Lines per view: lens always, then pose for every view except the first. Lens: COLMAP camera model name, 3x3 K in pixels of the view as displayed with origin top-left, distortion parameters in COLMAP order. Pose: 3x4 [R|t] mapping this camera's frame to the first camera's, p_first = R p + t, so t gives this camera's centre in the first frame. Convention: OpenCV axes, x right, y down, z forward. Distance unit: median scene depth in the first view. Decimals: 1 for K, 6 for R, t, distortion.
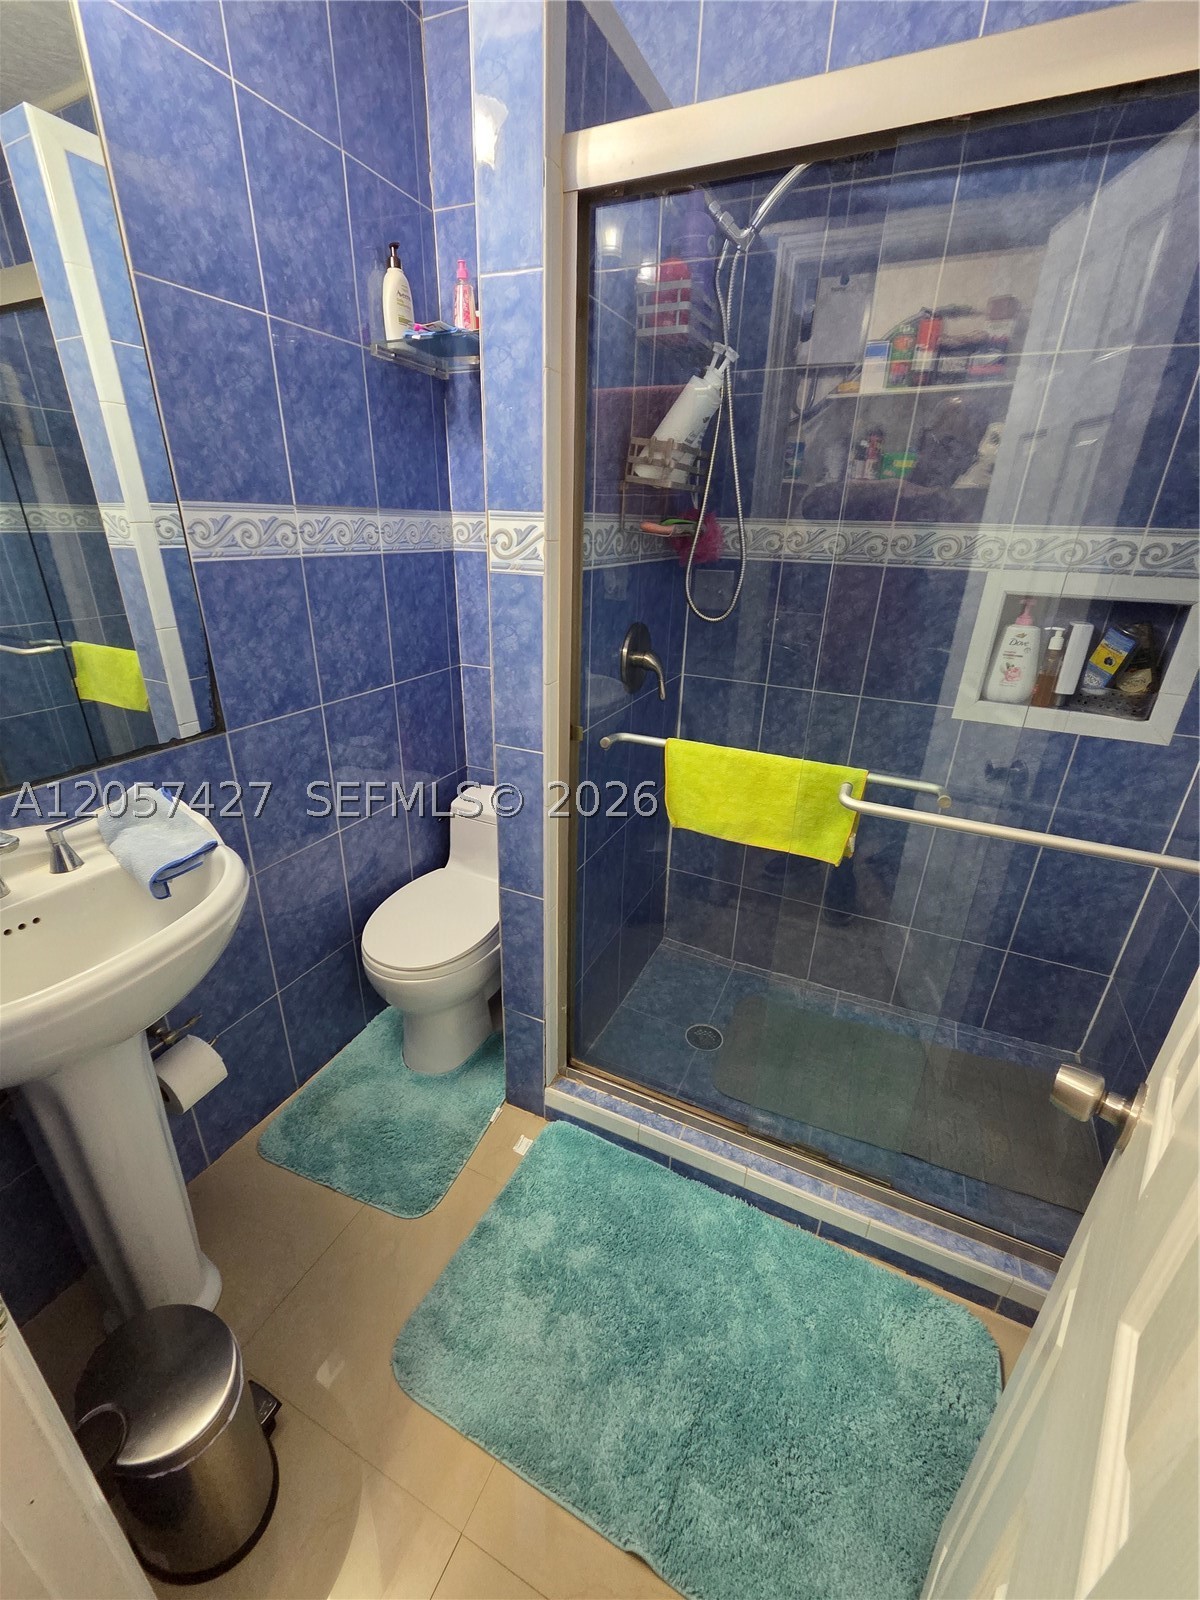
lens RADIAL K [[646.0, 0, 597.4], [0, 646.0, 793.7], [0, 0, 1]] dist [0.001727, -0.000301]
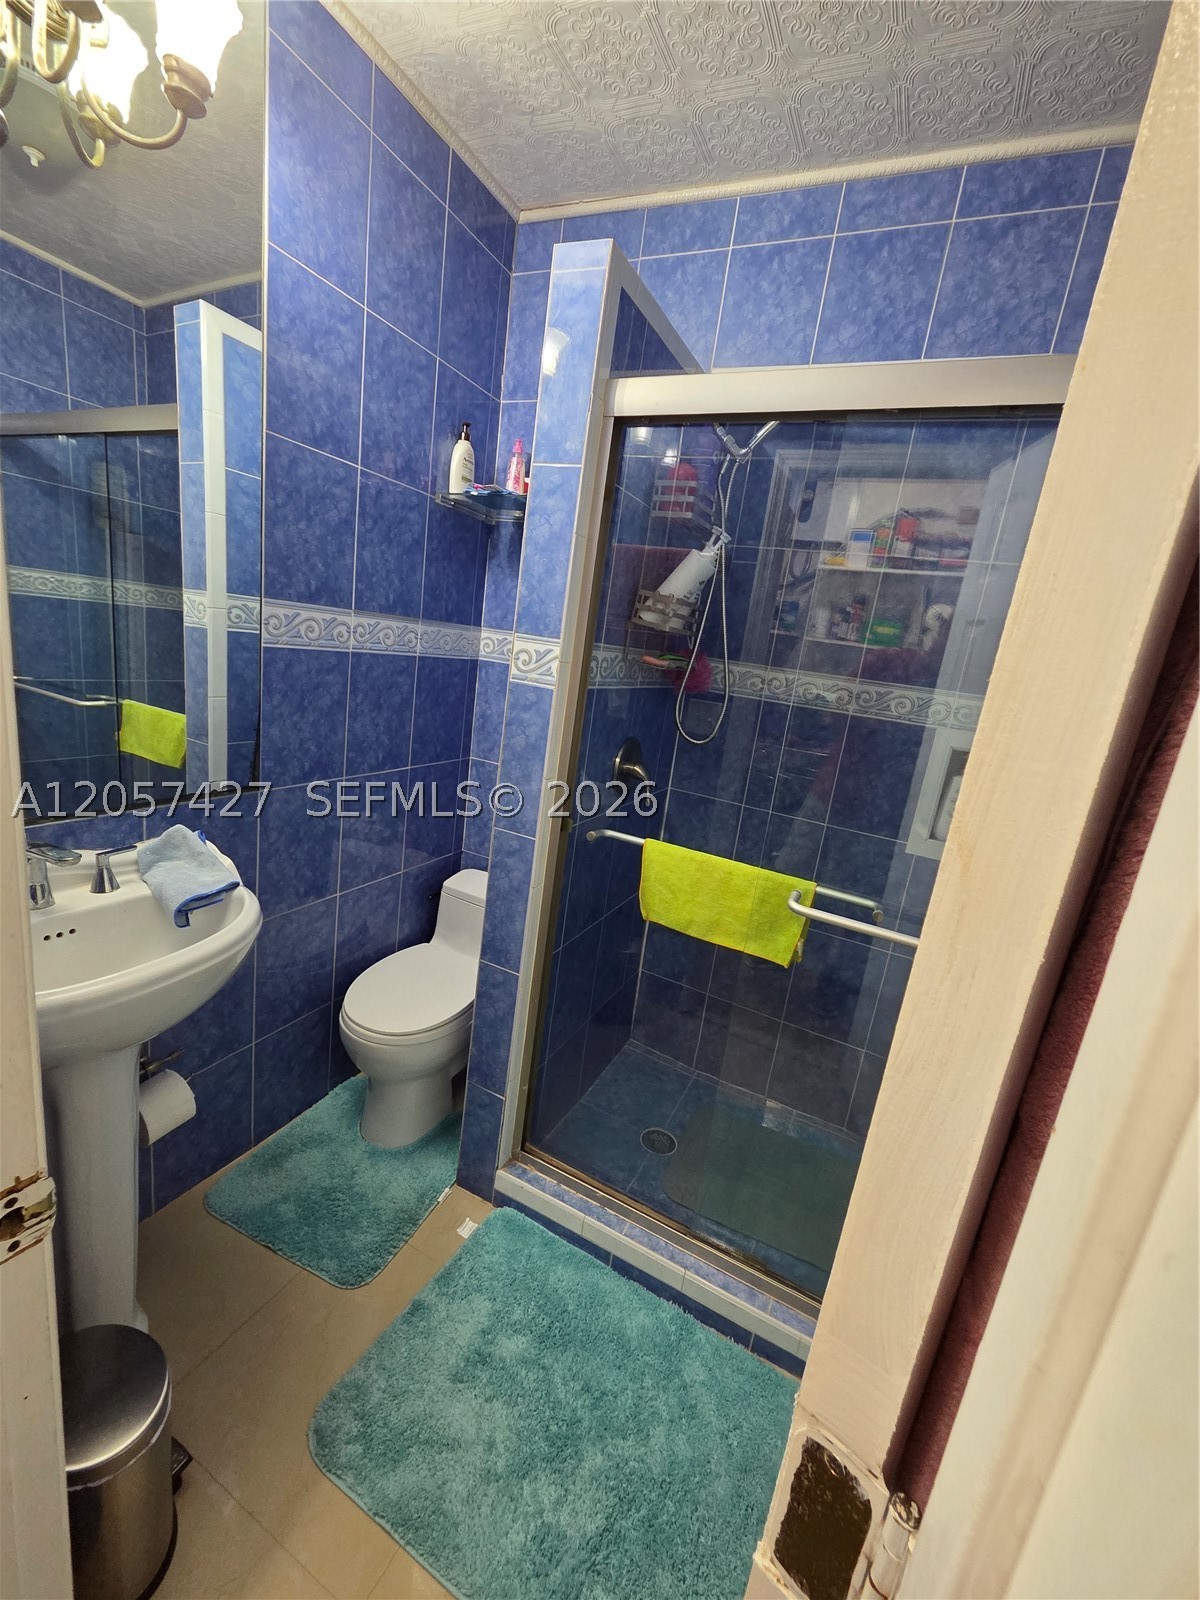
lens RADIAL K [[650.6, 0, 600.0], [0, 650.6, 800.0], [0, 0, 1]] dist [-0.003384, -0.000311]
pose [[0.994018, 0.108956, 0.007520, 0.011407], [-0.106279, 0.980857, -0.163171, 0.040704], [-0.025154, 0.161396, 0.986569, -0.126985]]
